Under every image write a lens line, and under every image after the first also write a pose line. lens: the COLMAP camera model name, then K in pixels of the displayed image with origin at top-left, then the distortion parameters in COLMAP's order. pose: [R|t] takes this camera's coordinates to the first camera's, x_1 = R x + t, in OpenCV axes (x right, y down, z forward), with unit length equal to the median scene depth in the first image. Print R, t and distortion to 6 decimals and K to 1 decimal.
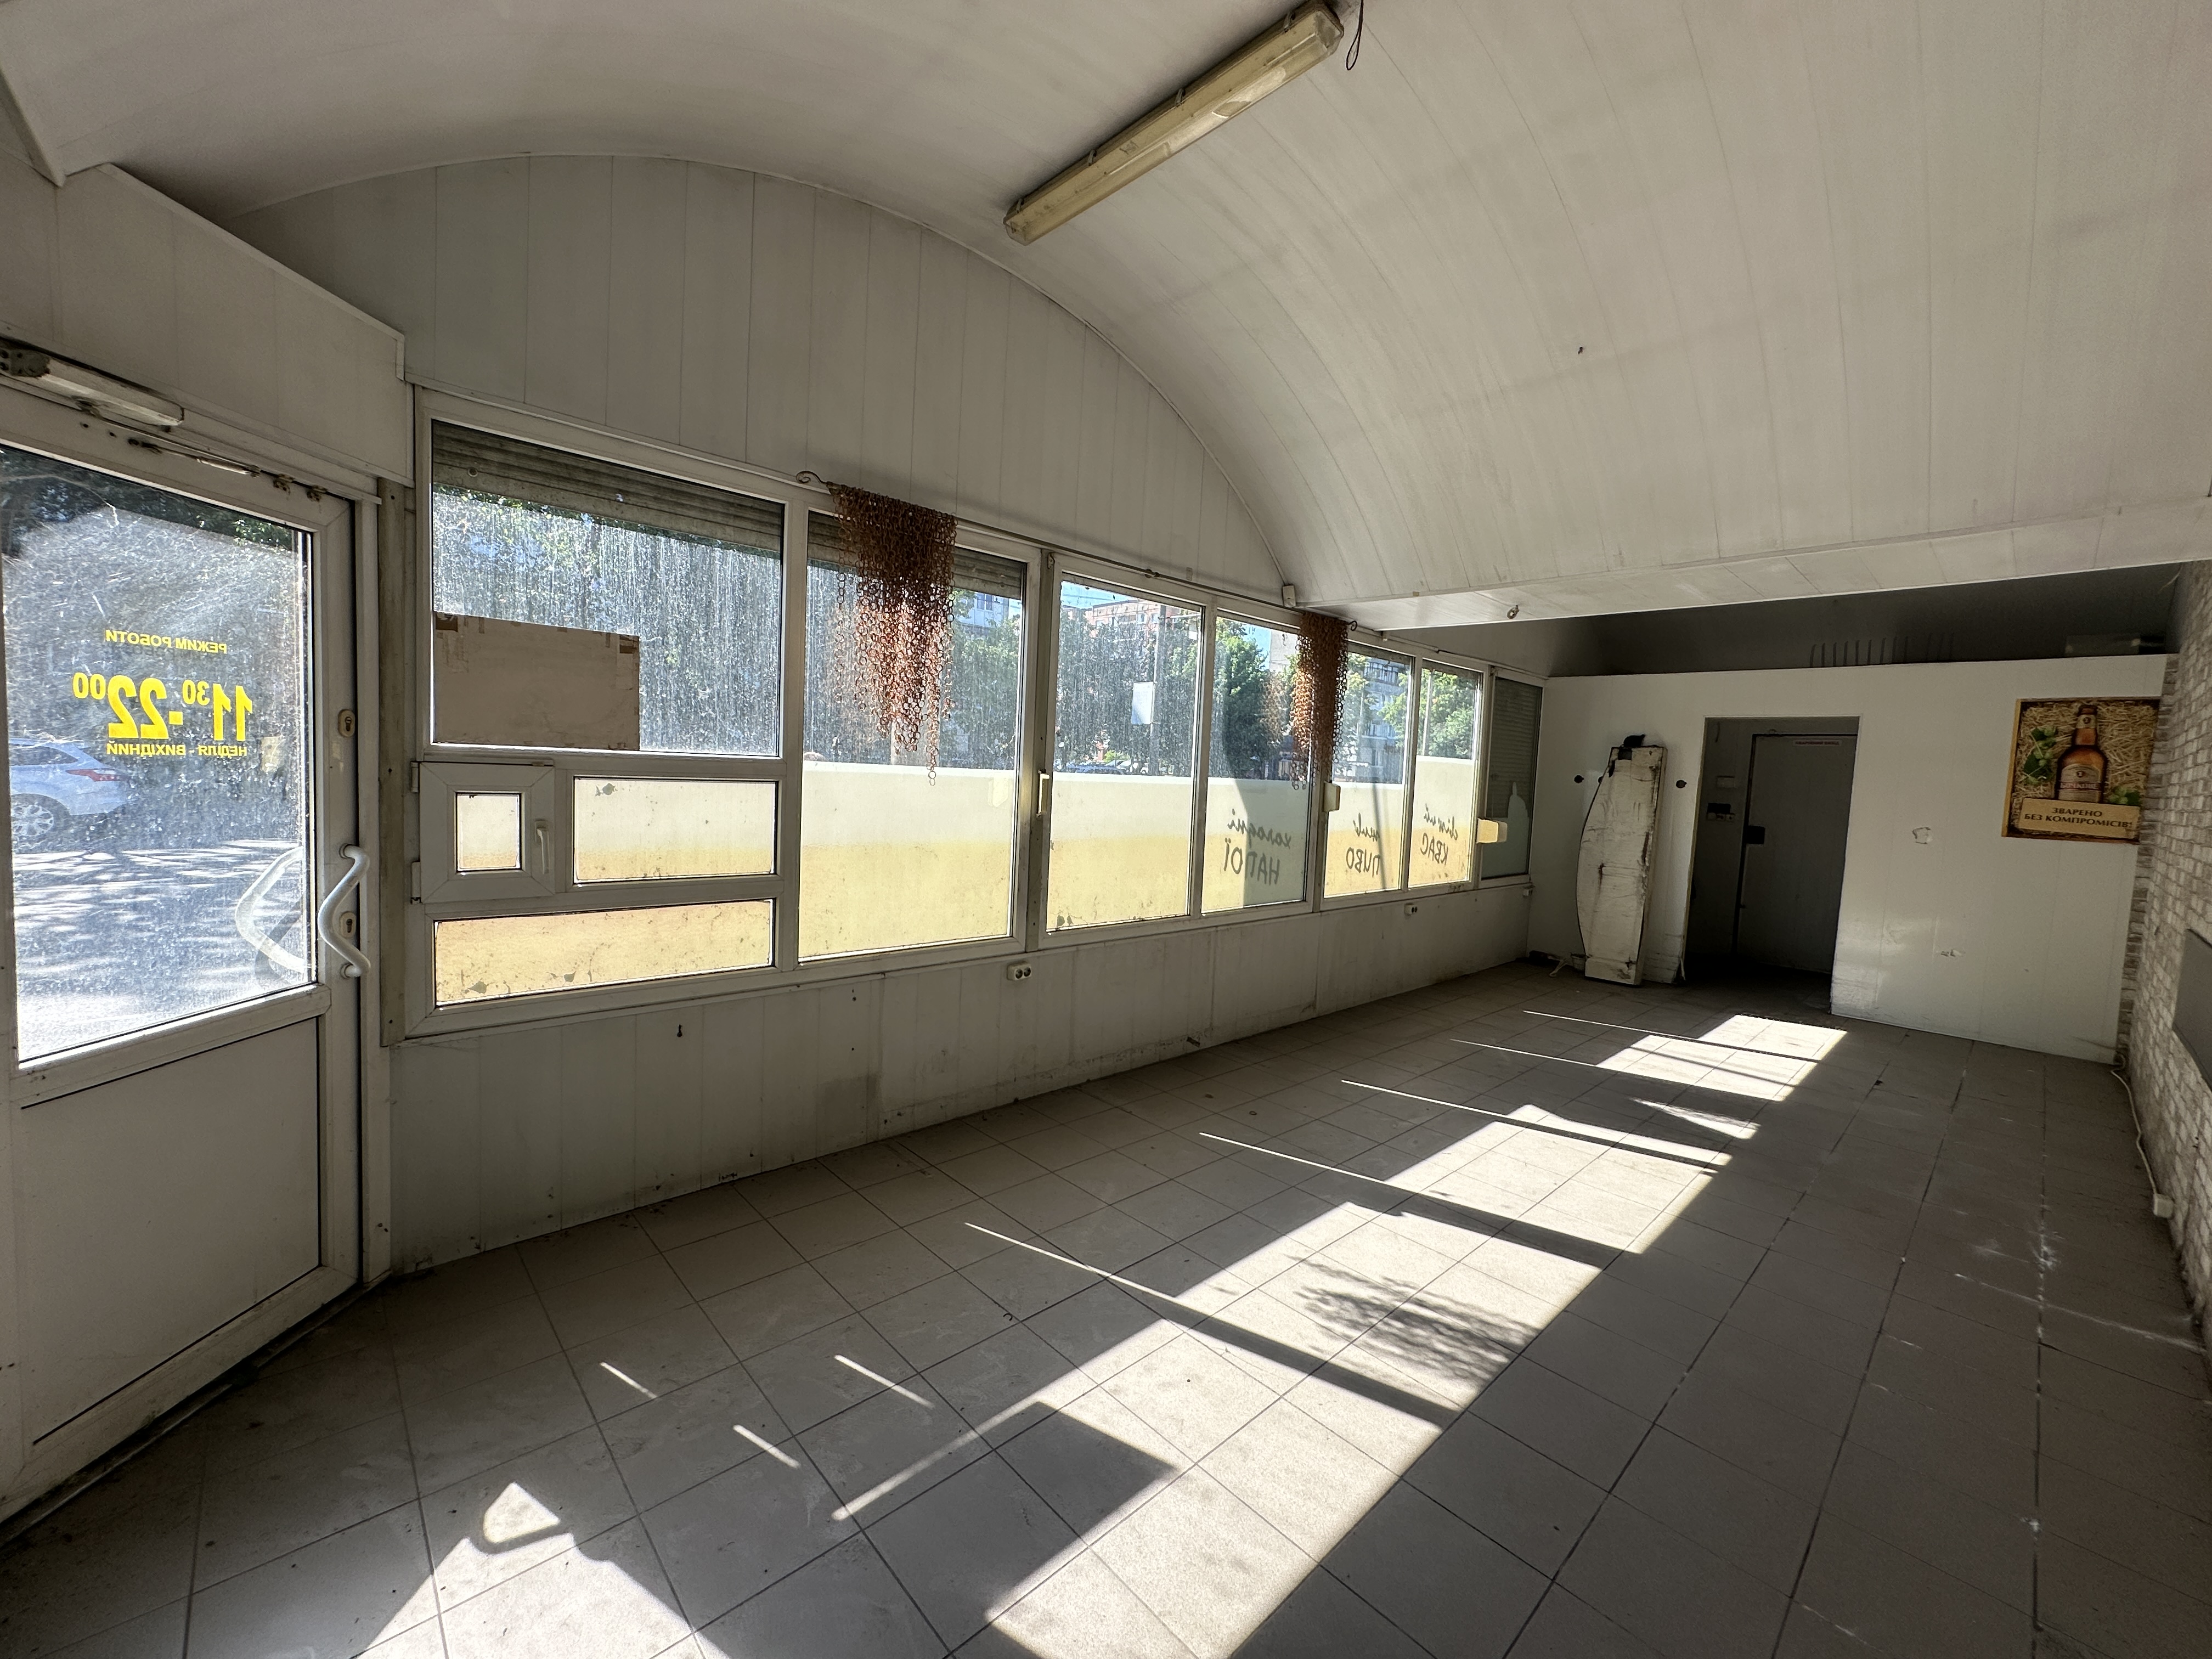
lens RADIAL K [[882.6, 0, 1107.2], [0, 882.6, 826.7], [0, 0, 1]] dist [-0.001628, 0.000436]
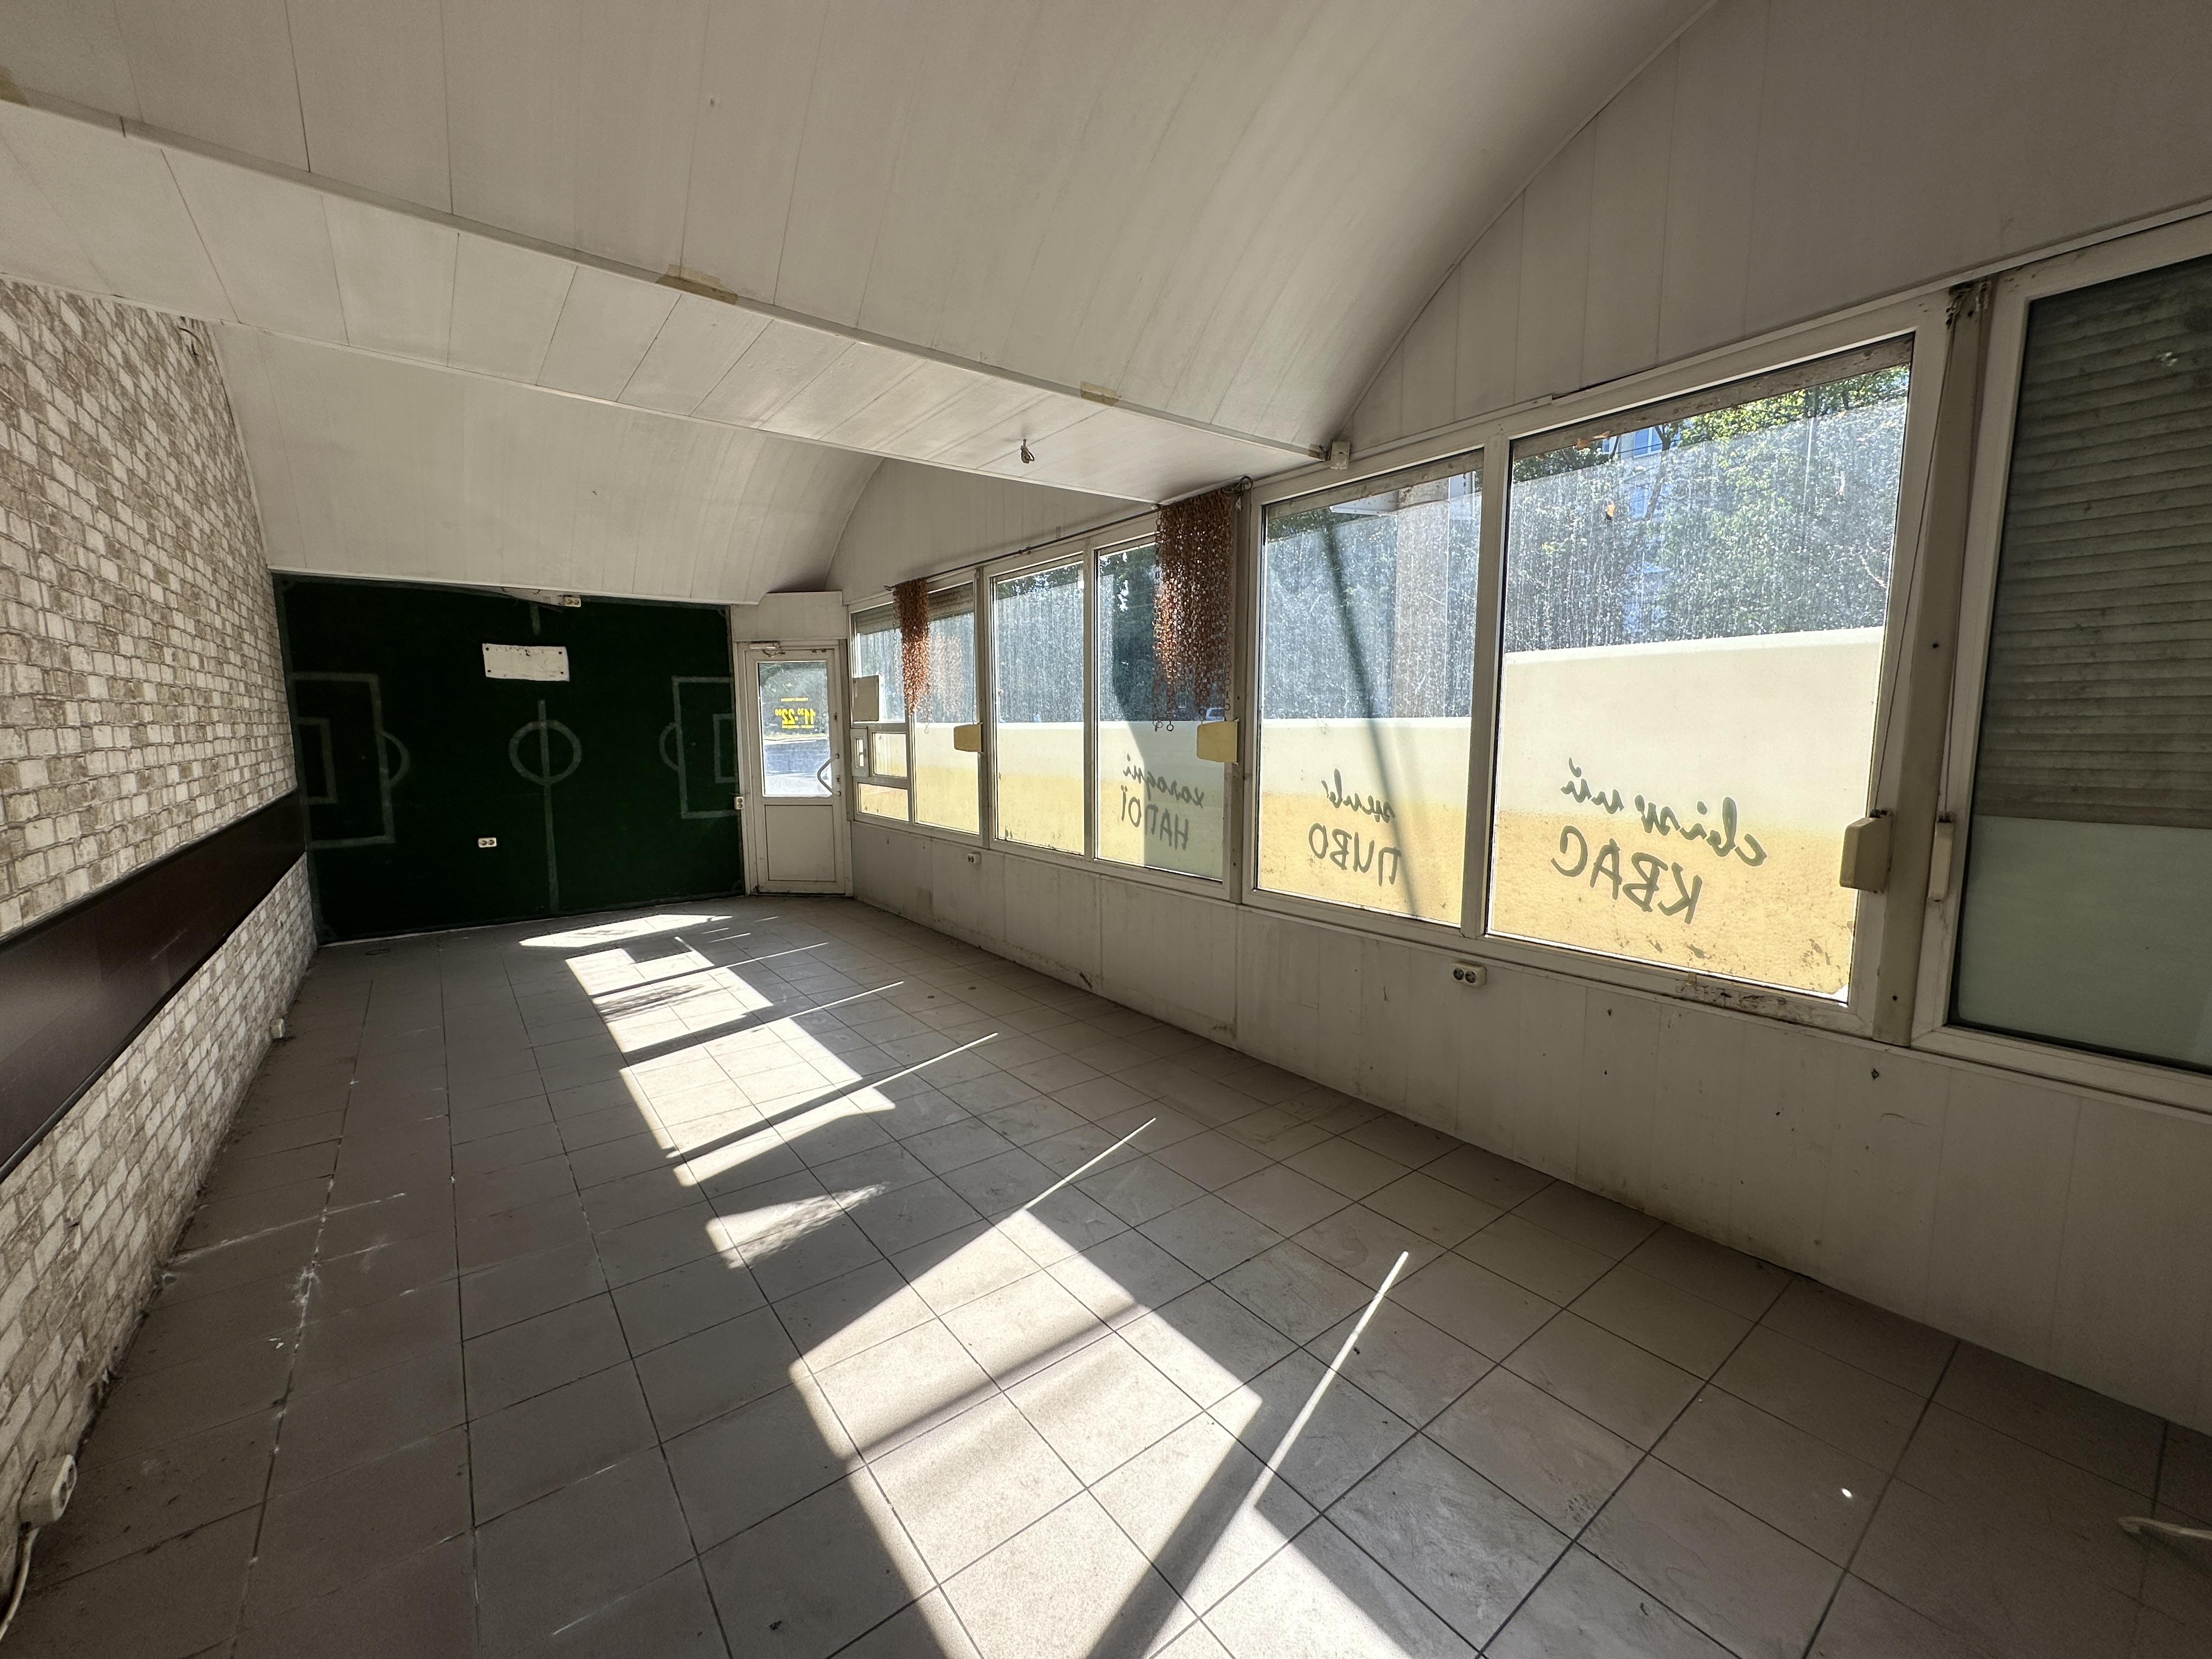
lens RADIAL K [[882.6, 0, 1107.2], [0, 882.6, 826.7], [0, 0, 1]] dist [-0.001628, 0.000436]
pose [[-0.095843, 0.069594, -0.992961, 1.128736], [-0.066752, 0.994858, 0.076170, -0.014636], [0.993156, 0.073582, -0.090705, 1.129849]]
